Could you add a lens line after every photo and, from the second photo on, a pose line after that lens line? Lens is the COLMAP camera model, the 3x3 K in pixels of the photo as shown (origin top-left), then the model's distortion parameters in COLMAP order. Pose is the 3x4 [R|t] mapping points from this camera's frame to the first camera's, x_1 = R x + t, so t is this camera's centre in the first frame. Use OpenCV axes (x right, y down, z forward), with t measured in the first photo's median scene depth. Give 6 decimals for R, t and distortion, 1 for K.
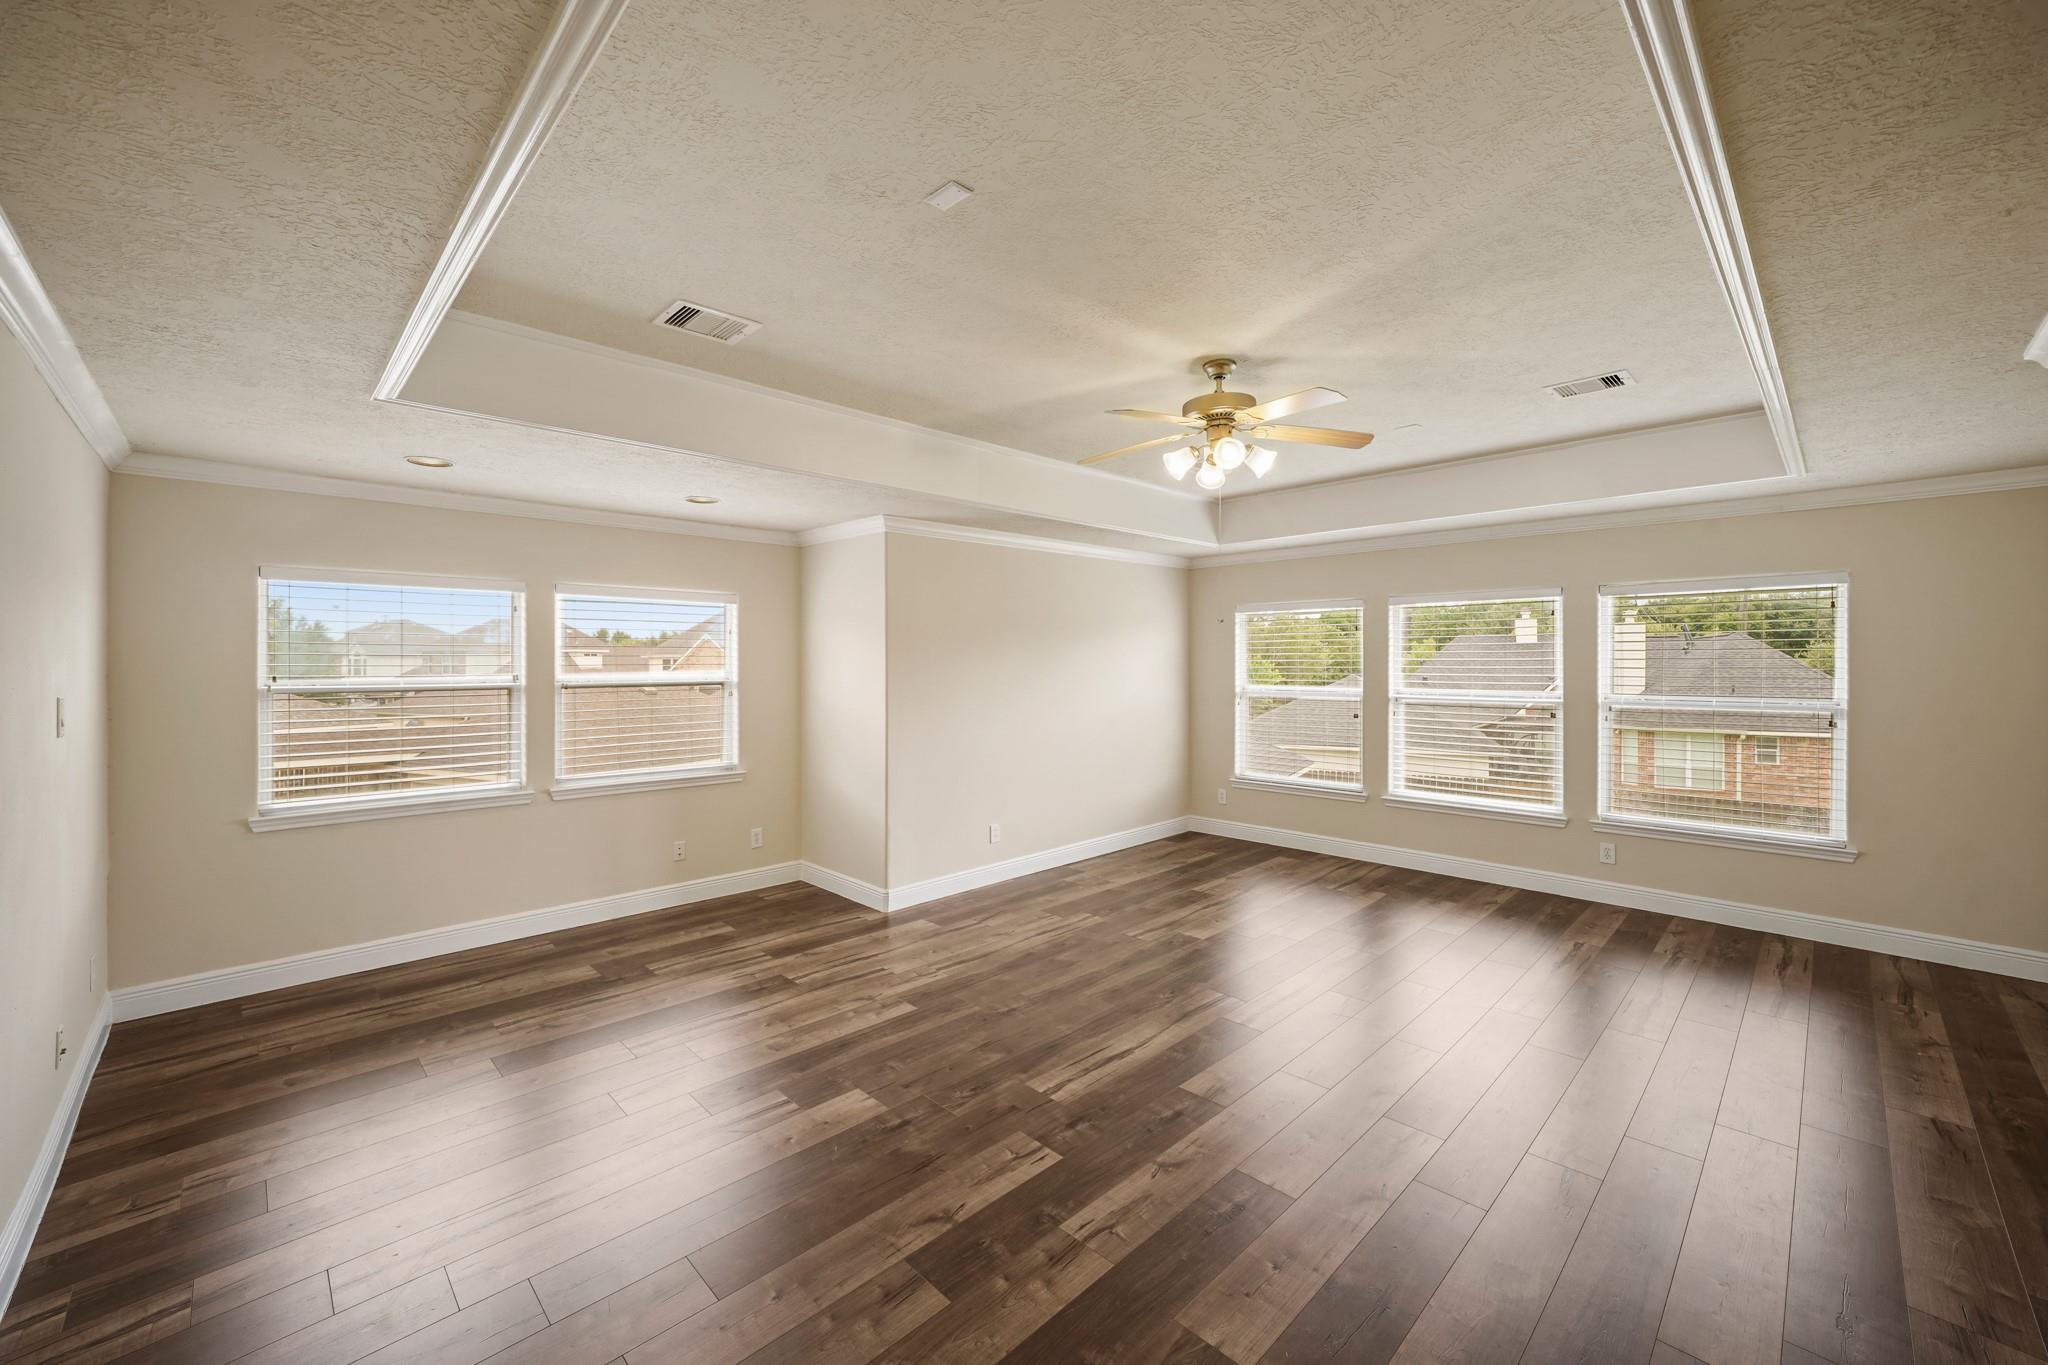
lens RADIAL K [[811.8, 0, 1012.7], [0, 811.8, 668.1], [0, 0, 1]] dist [-0.002476, 0.000893]
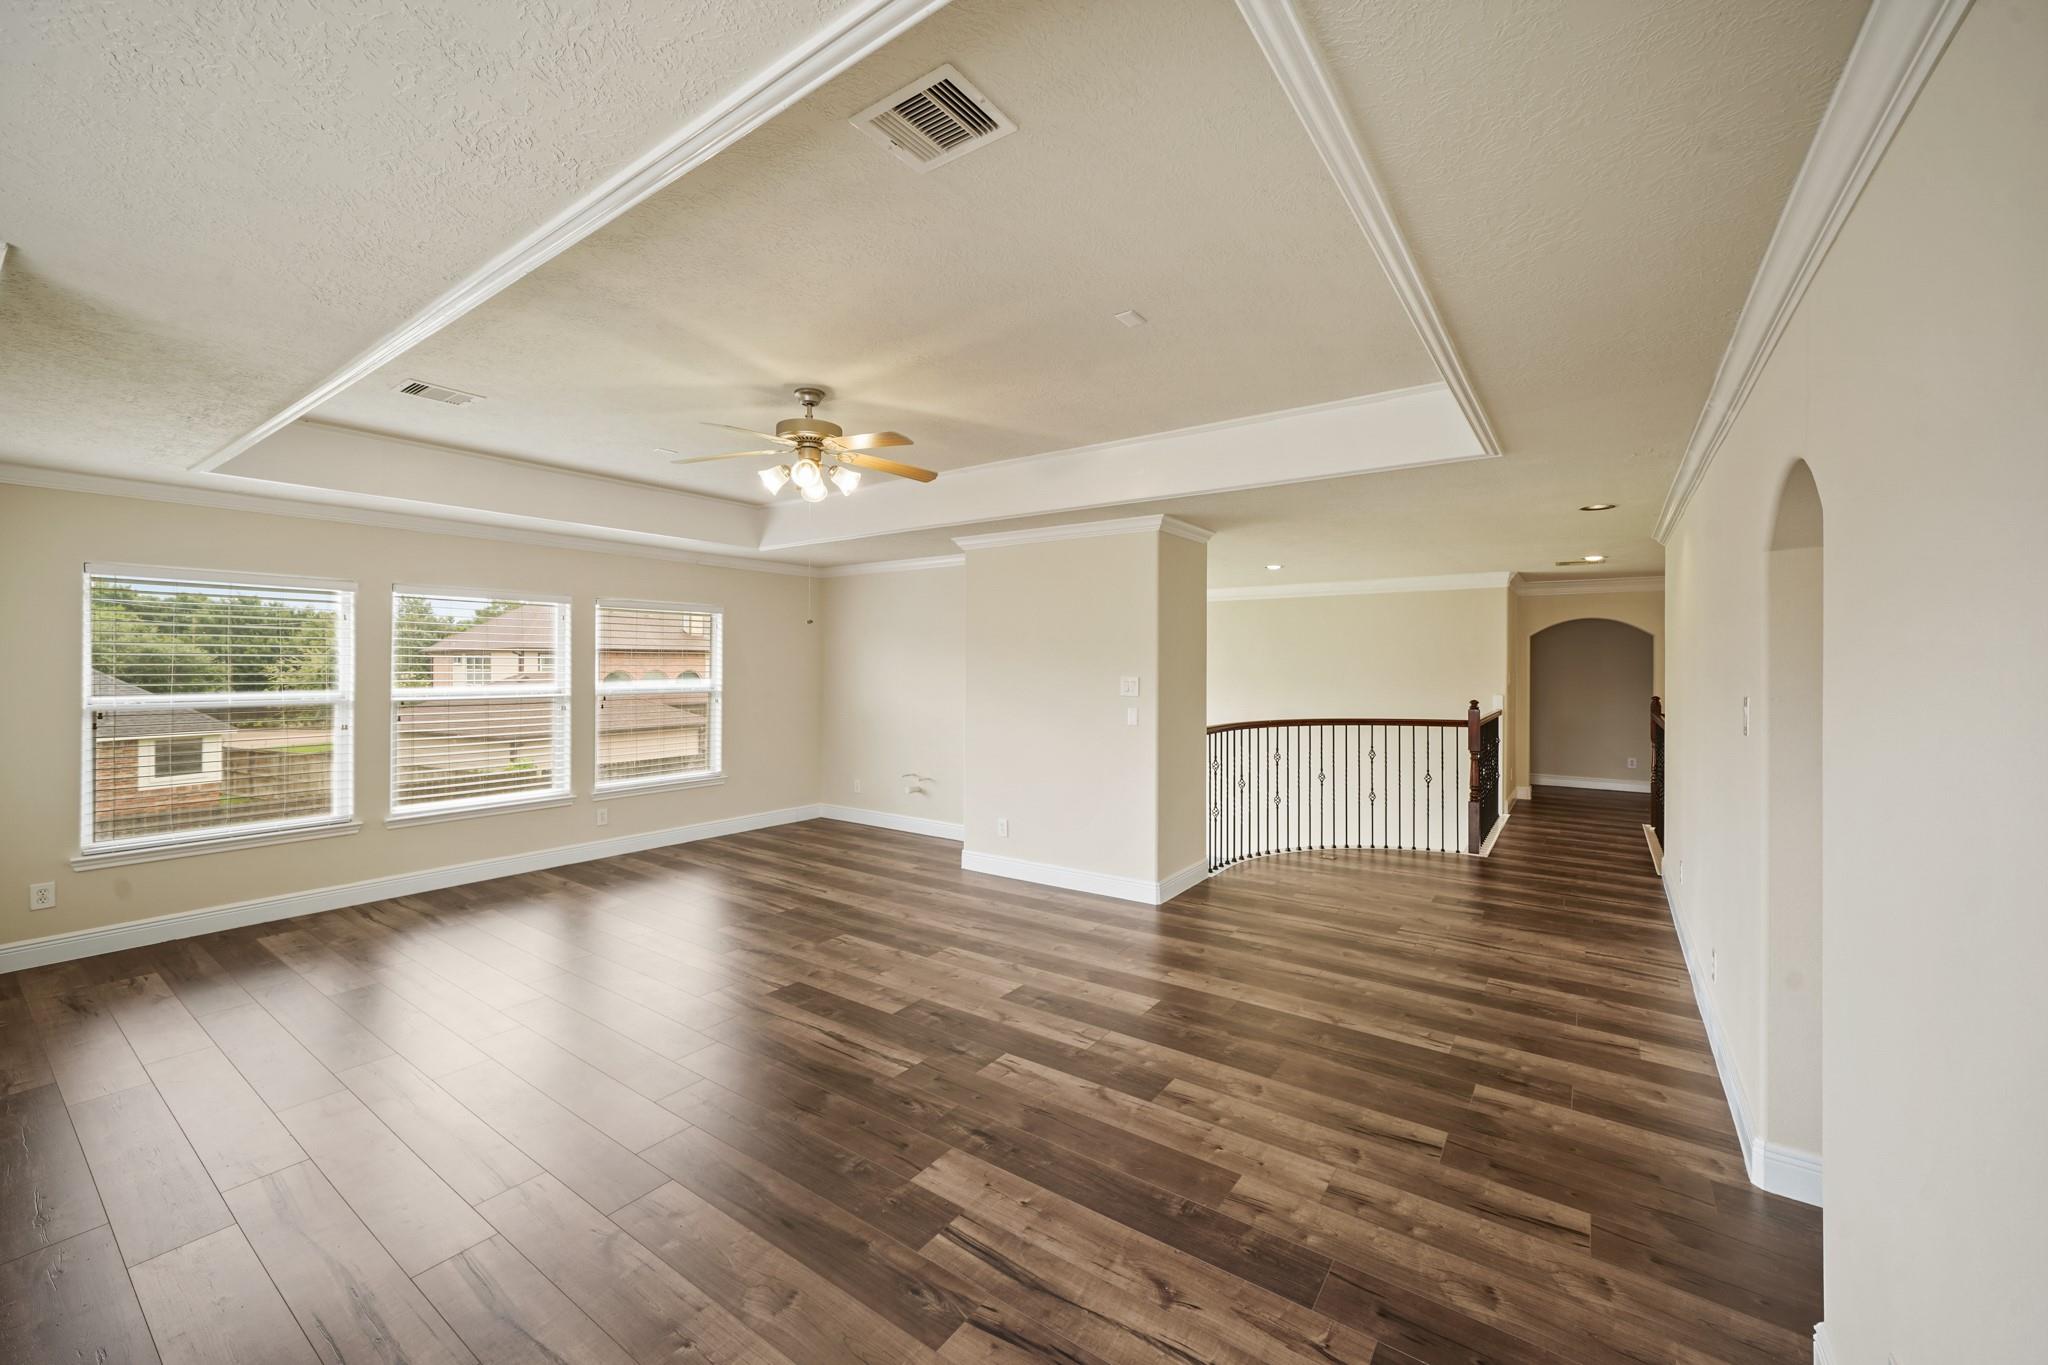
lens RADIAL K [[811.8, 0, 1014.9], [0, 811.8, 670.2], [0, 0, 1]] dist [-0.002476, 0.000893]
pose [[-0.186443, -0.005319, 0.982451, -0.822123], [0.003760, 0.999974, 0.006127, 0.002357], [-0.982459, 0.004837, -0.186418, 0.855818]]
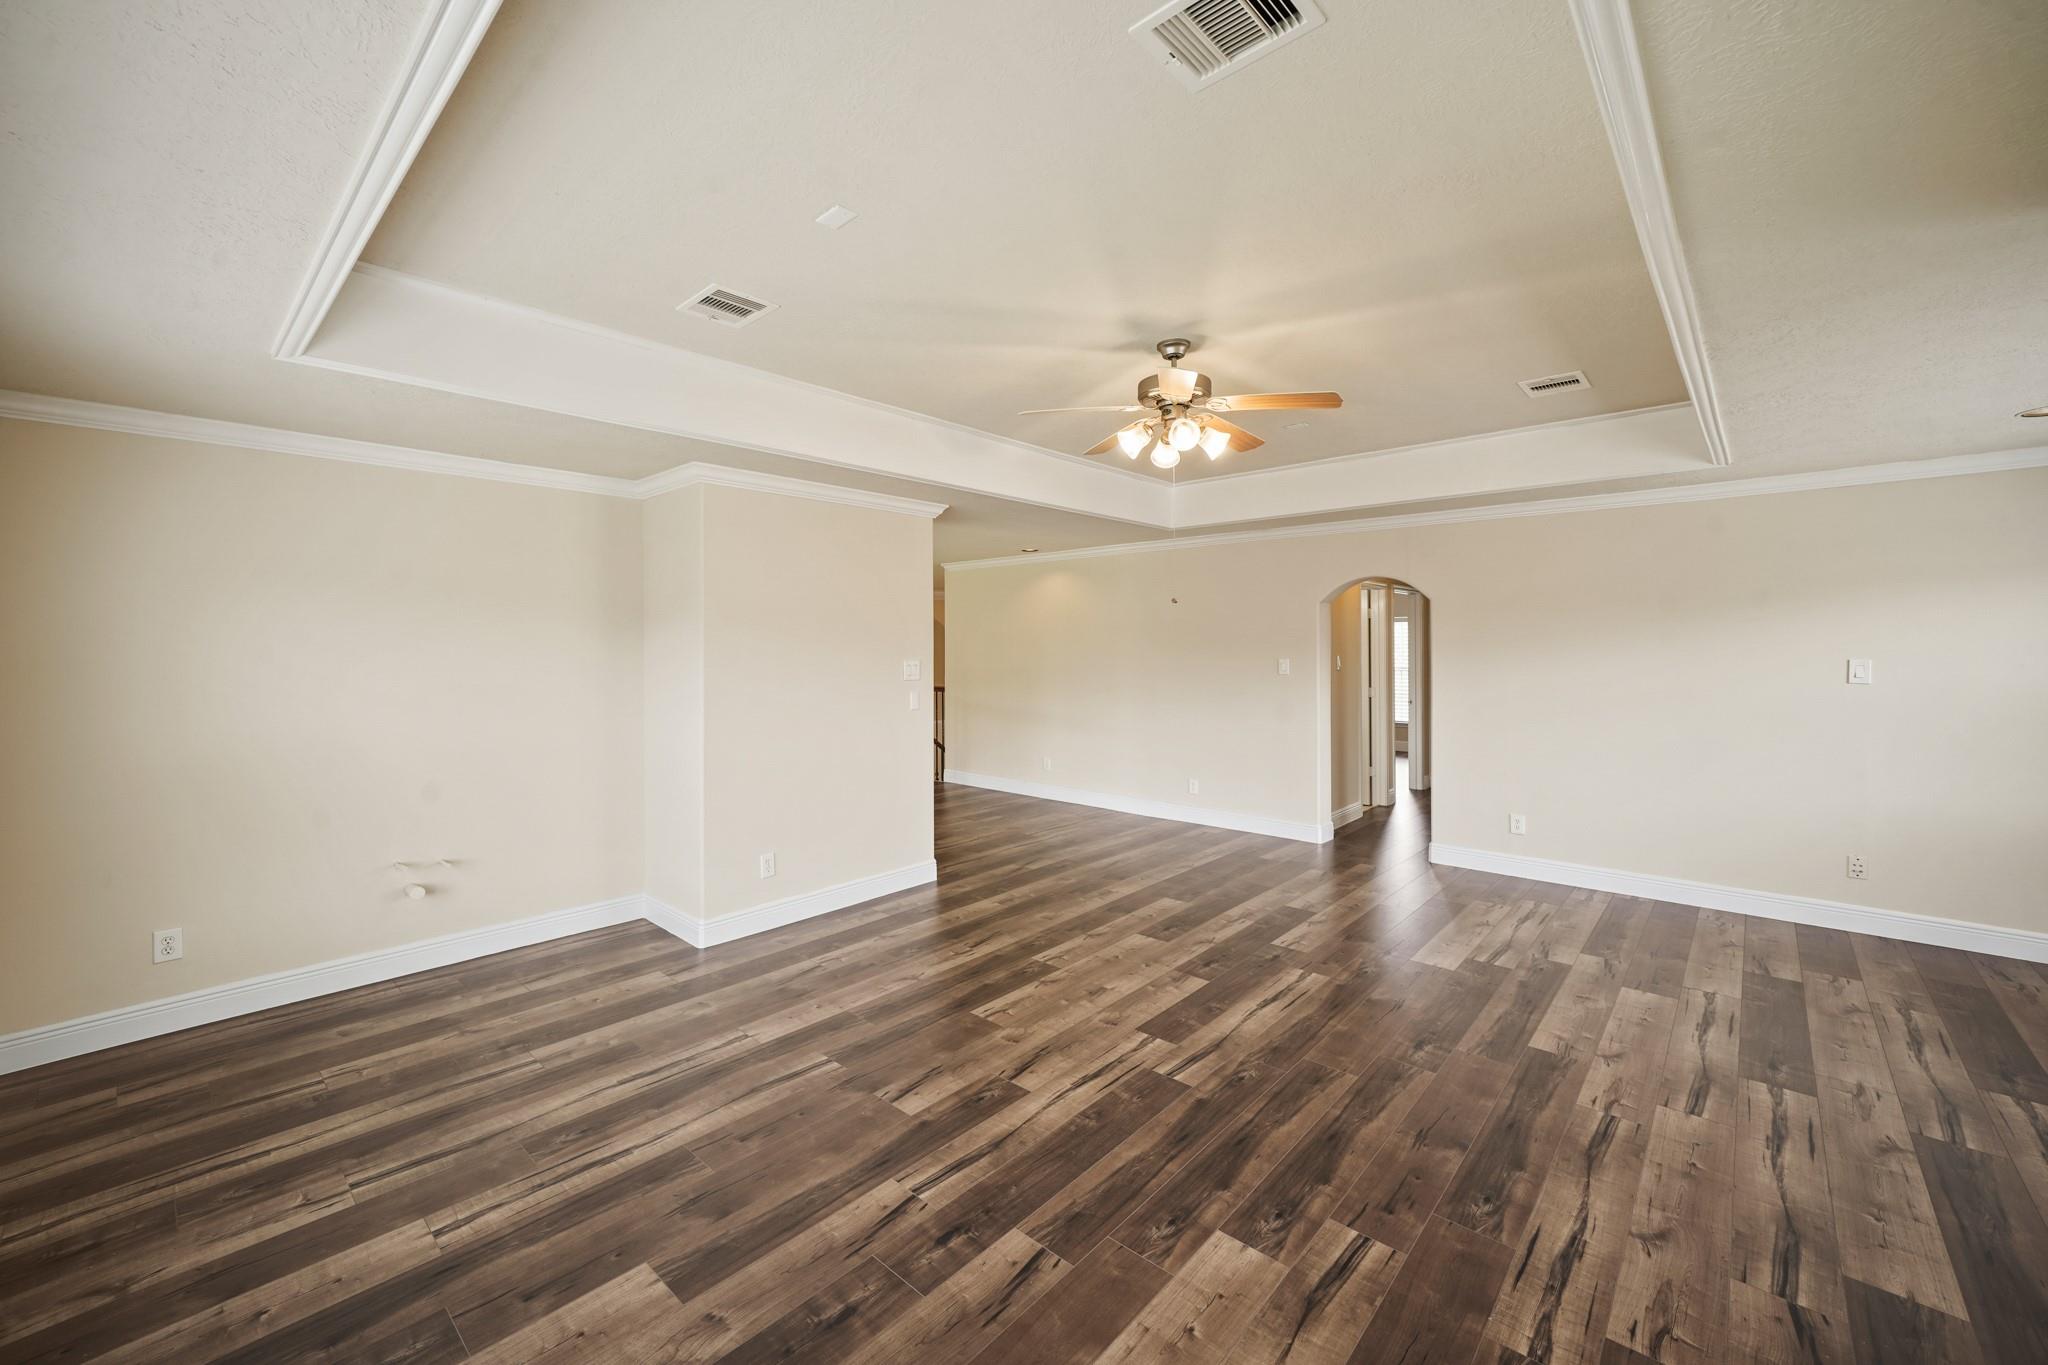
lens RADIAL K [[811.8, 0, 1028.8], [0, 811.8, 642.7], [0, 0, 1]] dist [-0.002476, 0.000893]
pose [[-0.997061, 0.007201, -0.076275, 0.470242], [0.006921, 0.999968, 0.003929, -0.009661], [0.076301, 0.003389, -0.997079, 1.822858]]
